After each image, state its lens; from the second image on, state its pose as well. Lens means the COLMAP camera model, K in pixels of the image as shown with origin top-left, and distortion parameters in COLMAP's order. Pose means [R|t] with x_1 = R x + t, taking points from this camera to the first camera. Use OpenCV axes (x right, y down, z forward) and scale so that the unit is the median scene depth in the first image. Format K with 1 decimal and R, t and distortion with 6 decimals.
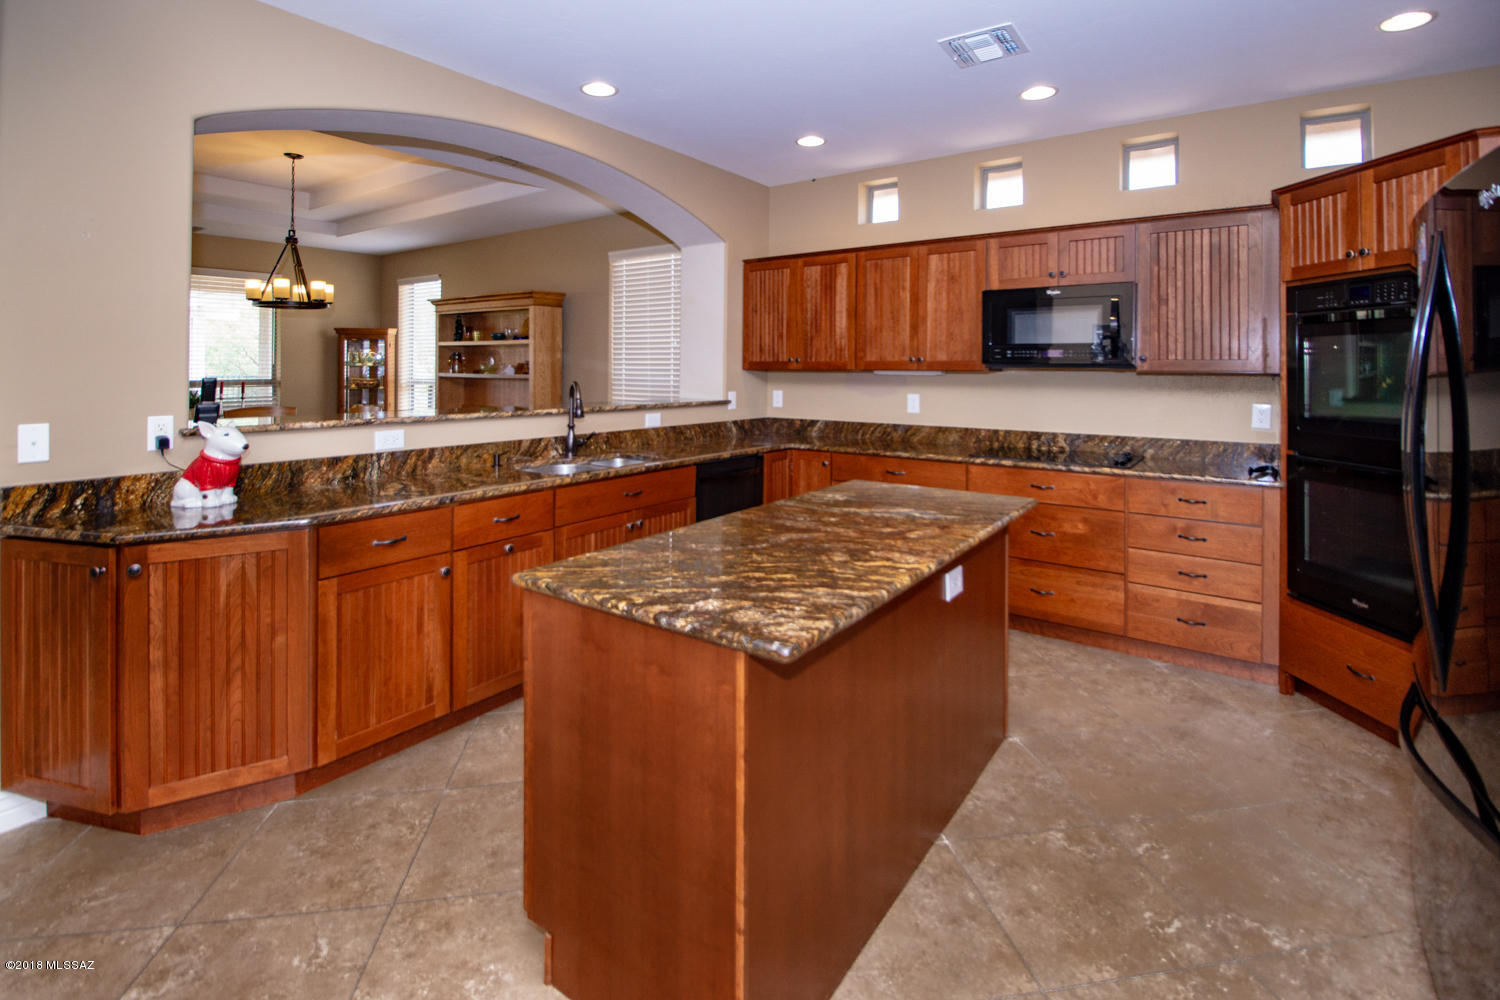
lens RADIAL K [[719.6, 0, 743.9], [0, 719.6, 397.8], [0, 0, 1]] dist [-0.008946, -0.005307]
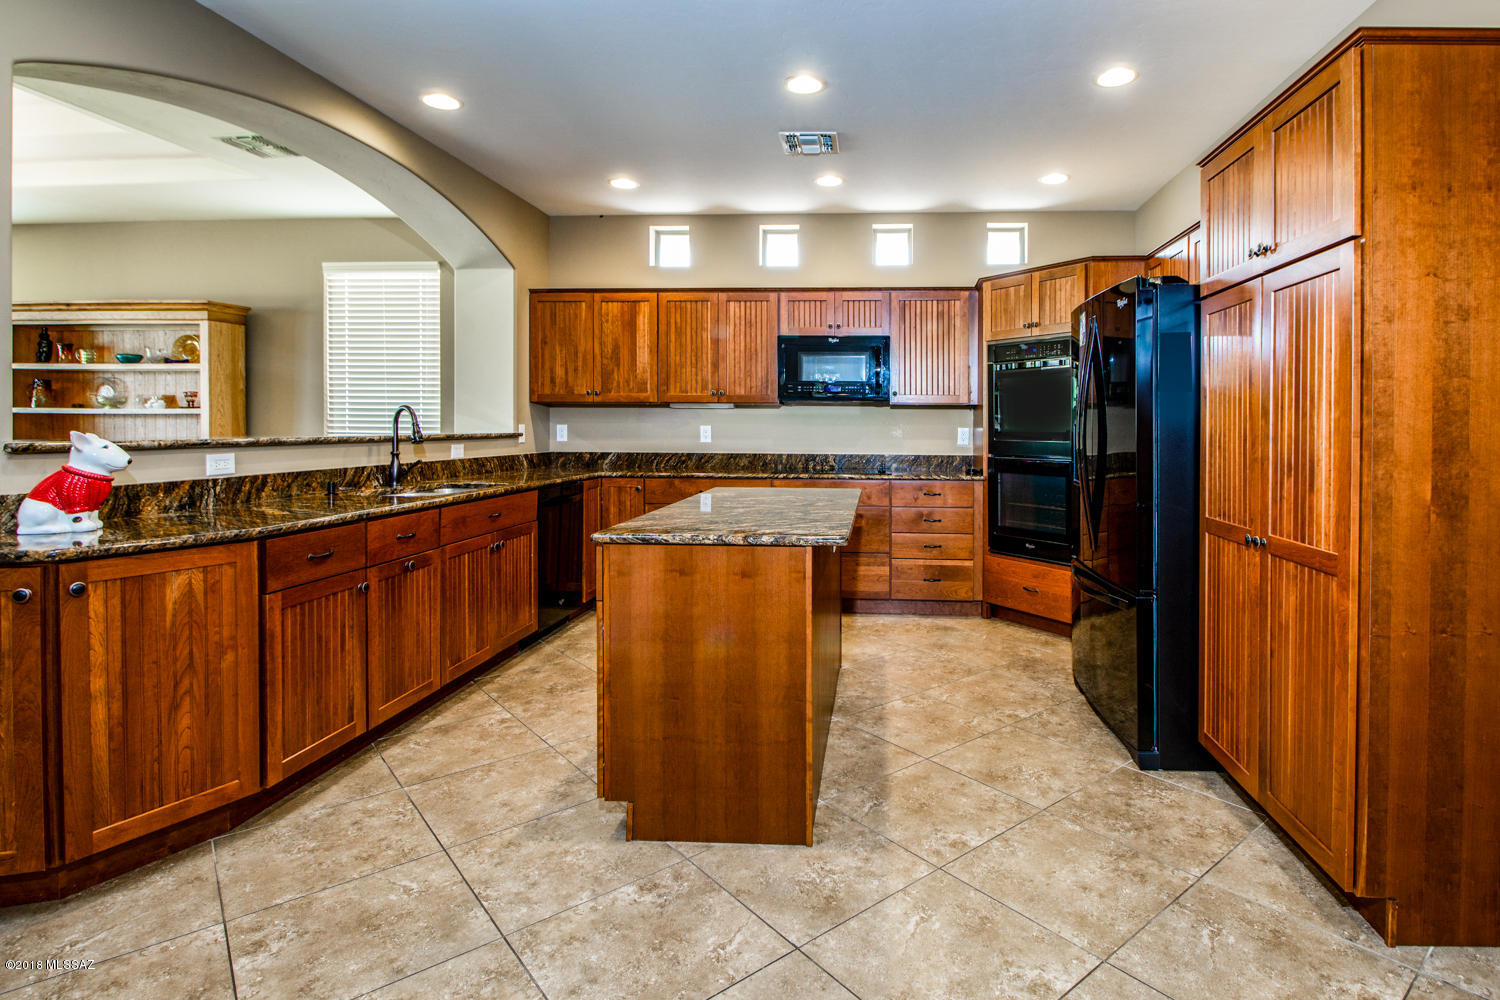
lens RADIAL K [[794.6, 0, 844.1], [0, 794.6, 482.8], [0, 0, 1]] dist [0.000610, -0.003236]
pose [[0.840749, -0.038095, 0.540084, -0.317518], [0.019200, 0.998992, 0.040575, 0.047551], [-0.541085, -0.023744, 0.840633, -0.192171]]
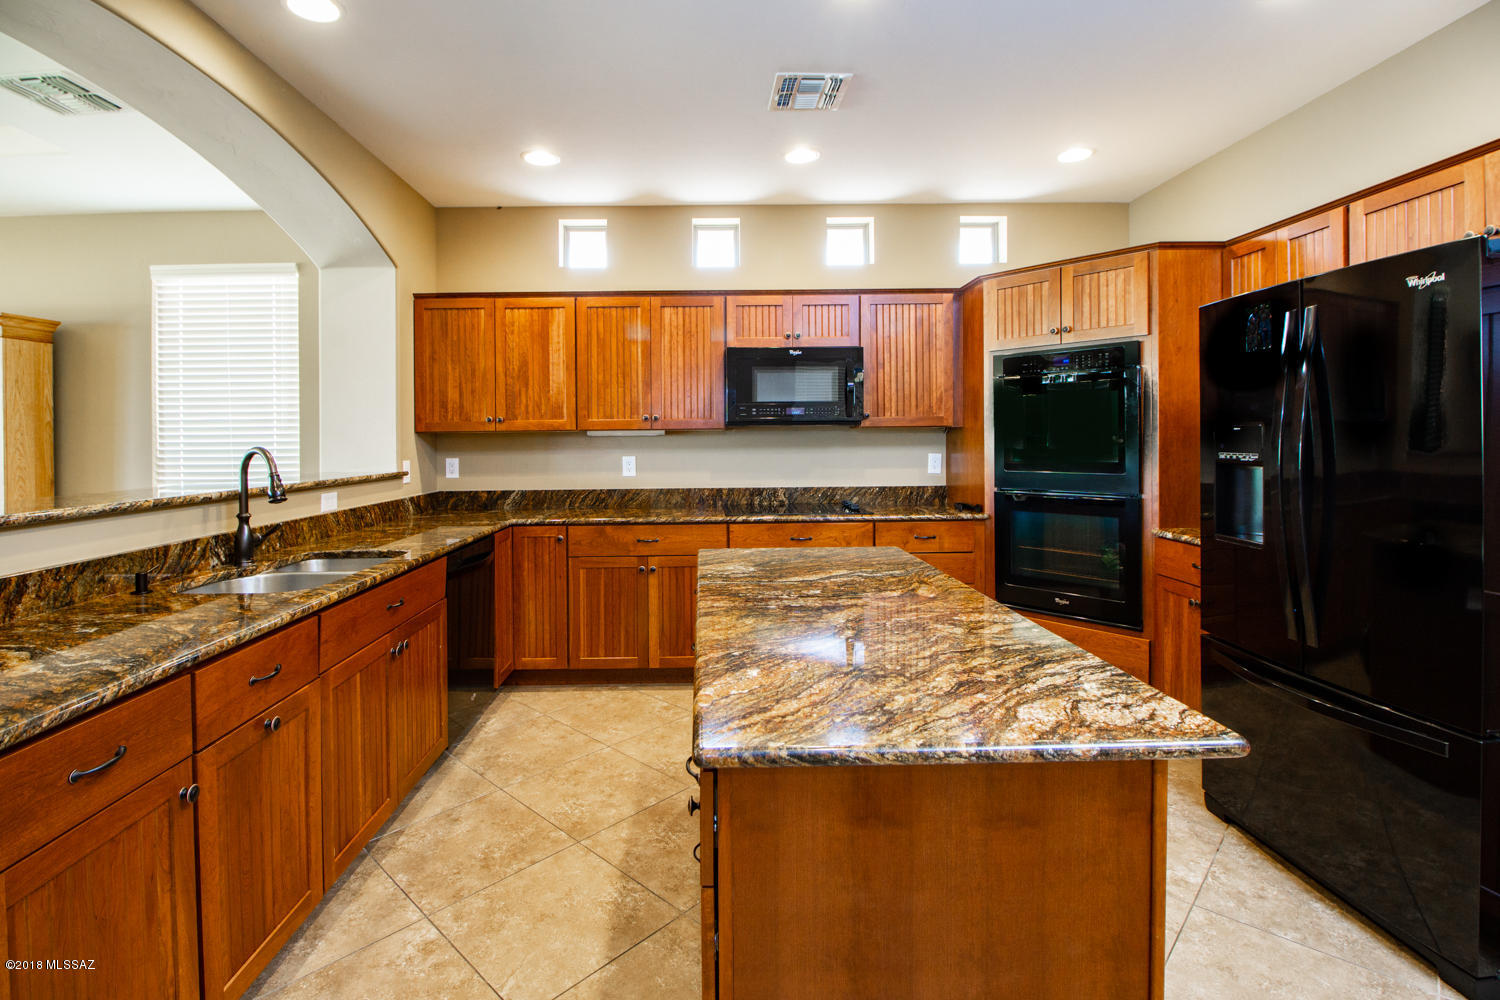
lens RADIAL K [[719.6, 0, 720.8], [0, 719.6, 470.2], [0, 0, 1]] dist [-0.008946, -0.005307]
pose [[0.796762, -0.040649, 0.602925, -0.293201], [0.039247, 0.999109, 0.015495, 0.004243], [-0.603018, 0.011317, 0.797647, 0.231510]]
